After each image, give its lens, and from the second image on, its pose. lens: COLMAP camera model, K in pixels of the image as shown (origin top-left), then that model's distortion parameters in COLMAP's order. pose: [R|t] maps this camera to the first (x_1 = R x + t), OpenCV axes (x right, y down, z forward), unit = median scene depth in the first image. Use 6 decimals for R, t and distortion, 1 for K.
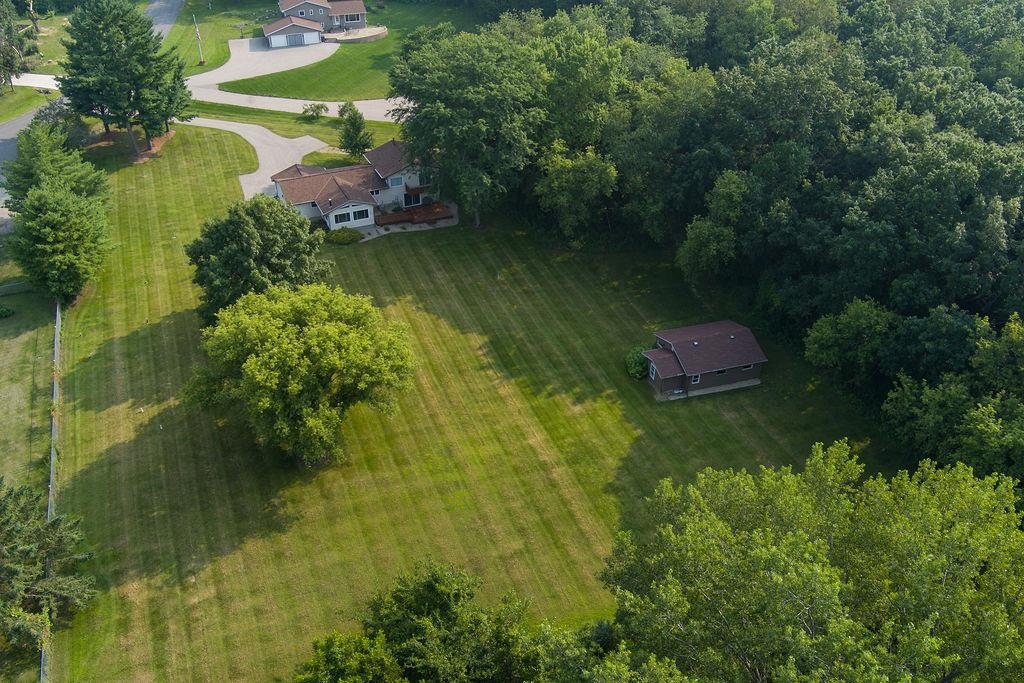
lens RADIAL K [[925.5, 0, 512.0], [0, 925.5, 341.5], [0, 0, 1]] dist [-0.067735, 0.036762]
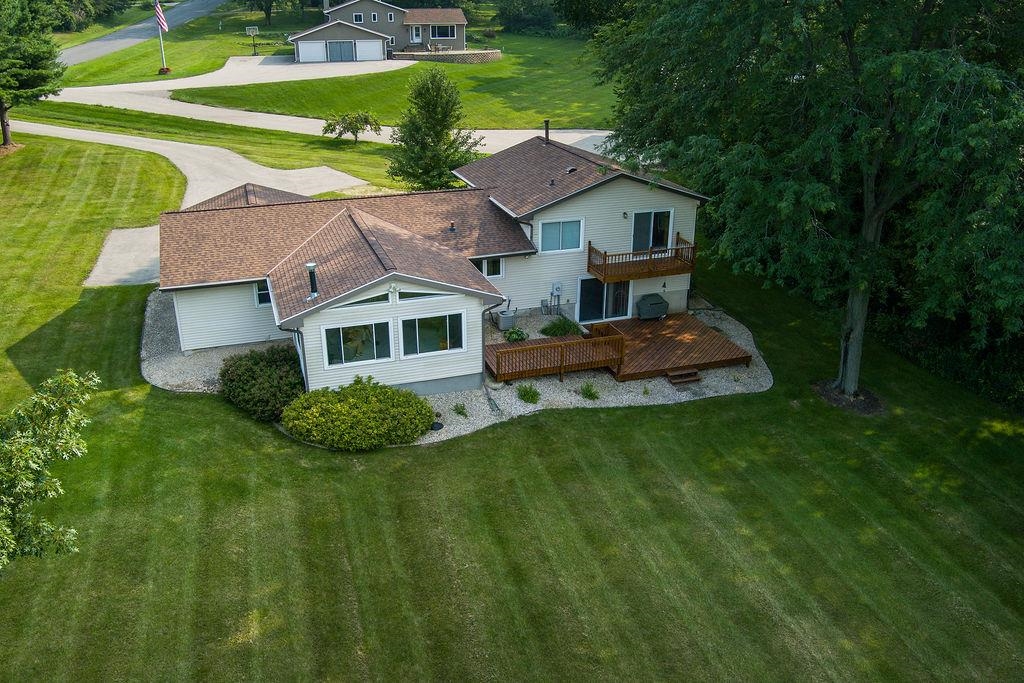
lens RADIAL K [[925.5, 0, 512.0], [0, 925.5, 341.5], [0, 0, 1]] dist [-0.067735, 0.036762]
pose [[0.995920, 0.036645, -0.082461, -0.150570], [-0.050428, 0.983834, -0.171836, -0.115598], [0.074831, 0.175293, 0.981668, 0.935917]]
